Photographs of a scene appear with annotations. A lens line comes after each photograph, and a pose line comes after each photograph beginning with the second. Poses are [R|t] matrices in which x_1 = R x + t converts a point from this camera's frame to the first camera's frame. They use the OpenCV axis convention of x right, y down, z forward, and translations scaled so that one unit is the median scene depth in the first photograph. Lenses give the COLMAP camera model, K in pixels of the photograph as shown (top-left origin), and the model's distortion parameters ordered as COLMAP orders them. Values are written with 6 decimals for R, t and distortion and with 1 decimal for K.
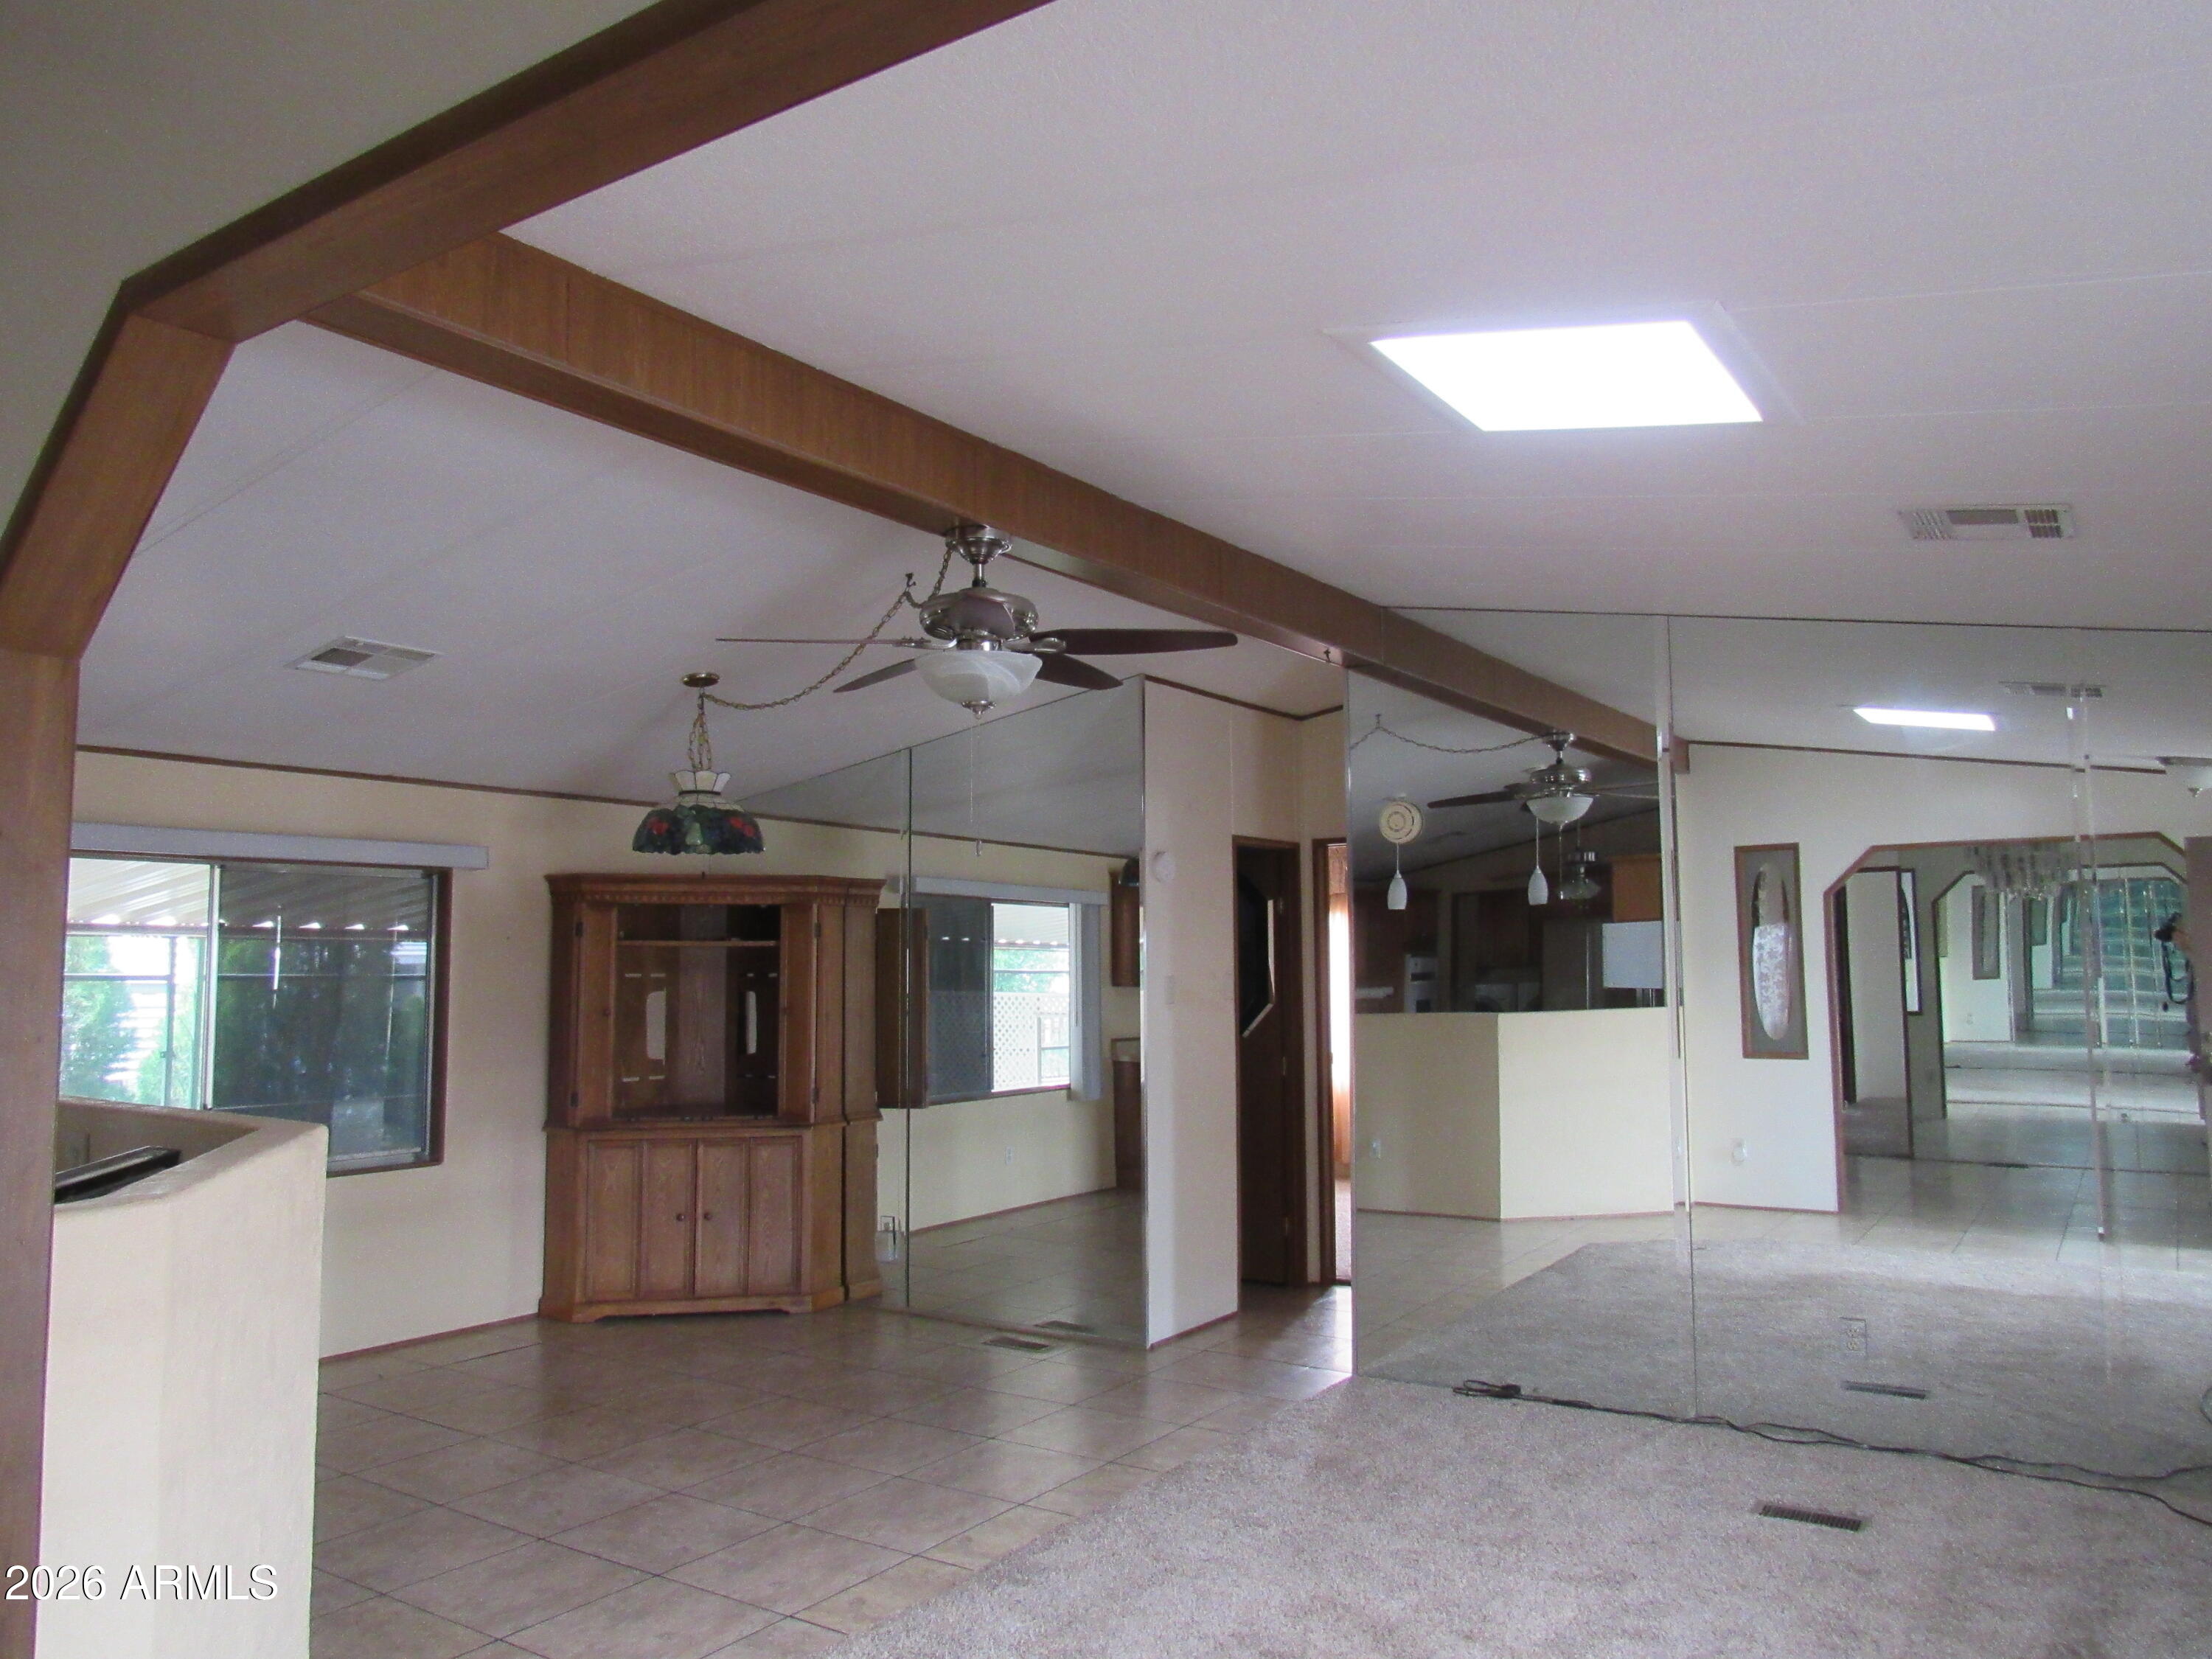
lens RADIAL K [[1584.4, 0, 1086.4], [0, 1584.4, 833.1], [0, 0, 1]] dist [-0.027896, 0.003493]
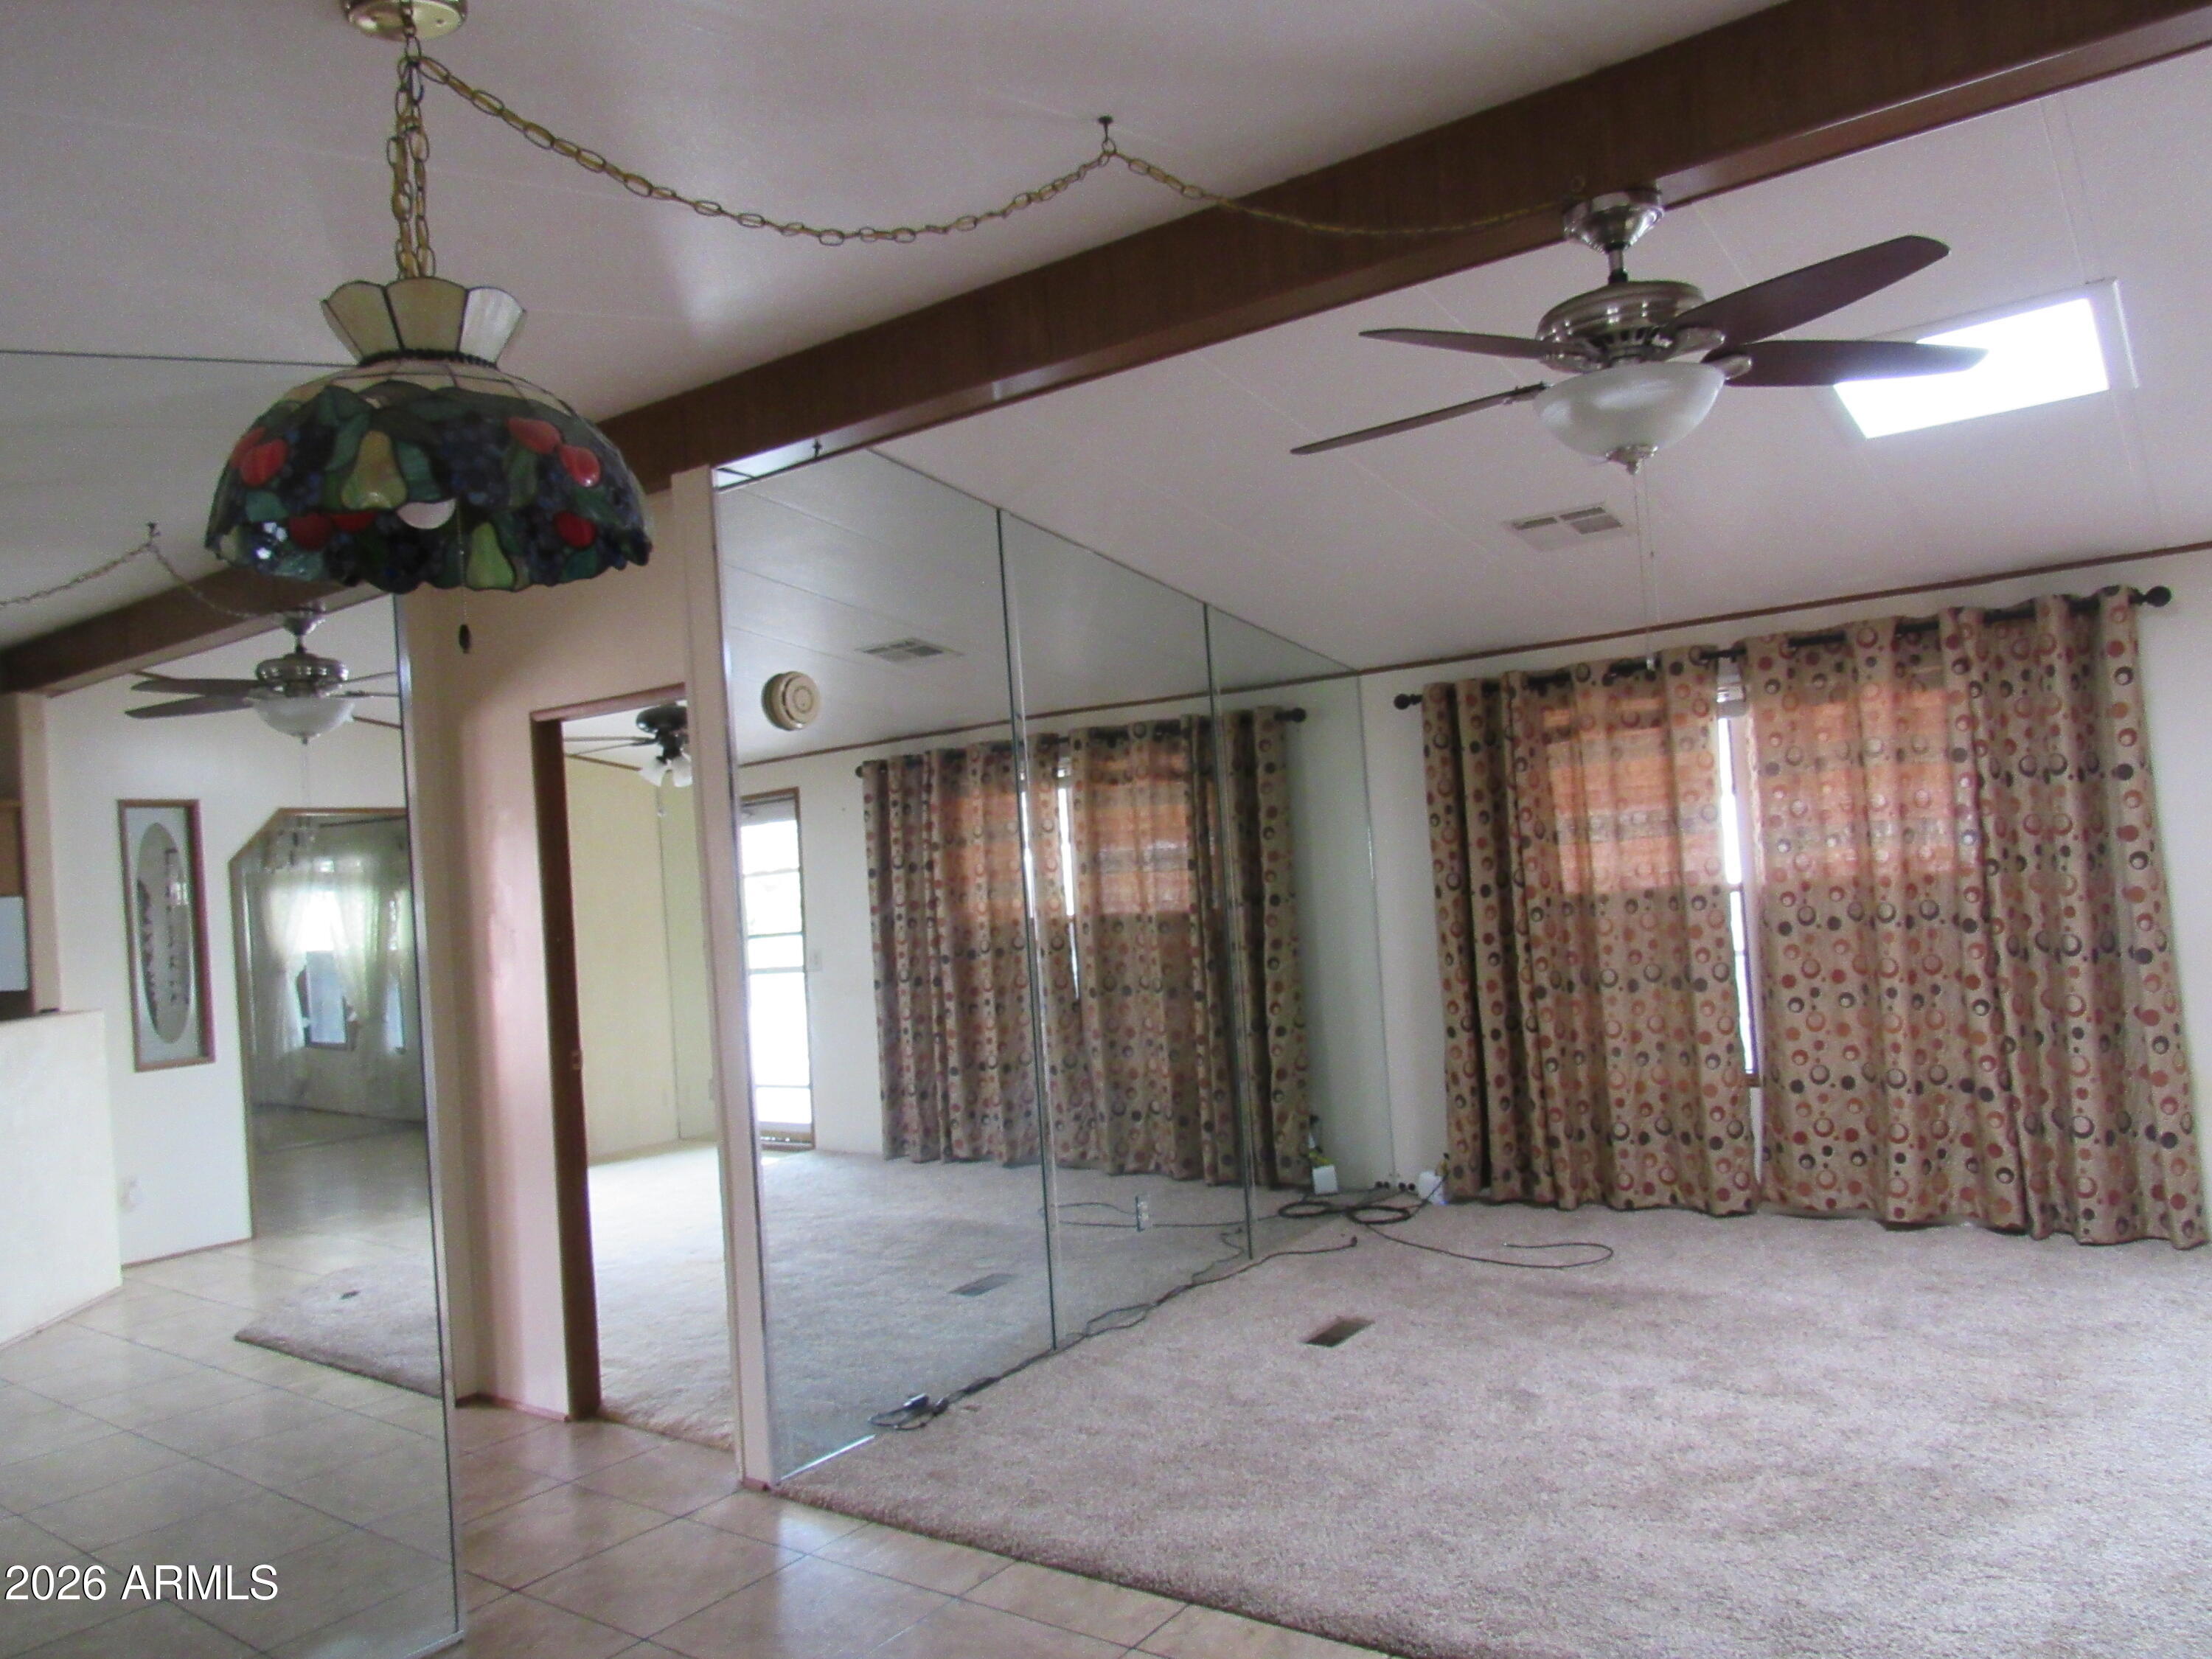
lens RADIAL K [[1584.4, 0, 1095.6], [0, 1584.4, 836.6], [0, 0, 1]] dist [-0.027896, 0.003493]
pose [[0.044549, 0.022933, 0.998744, -0.622094], [-0.006249, 0.999723, -0.022677, 0.083323], [-0.998988, -0.005231, 0.044680, 0.973502]]
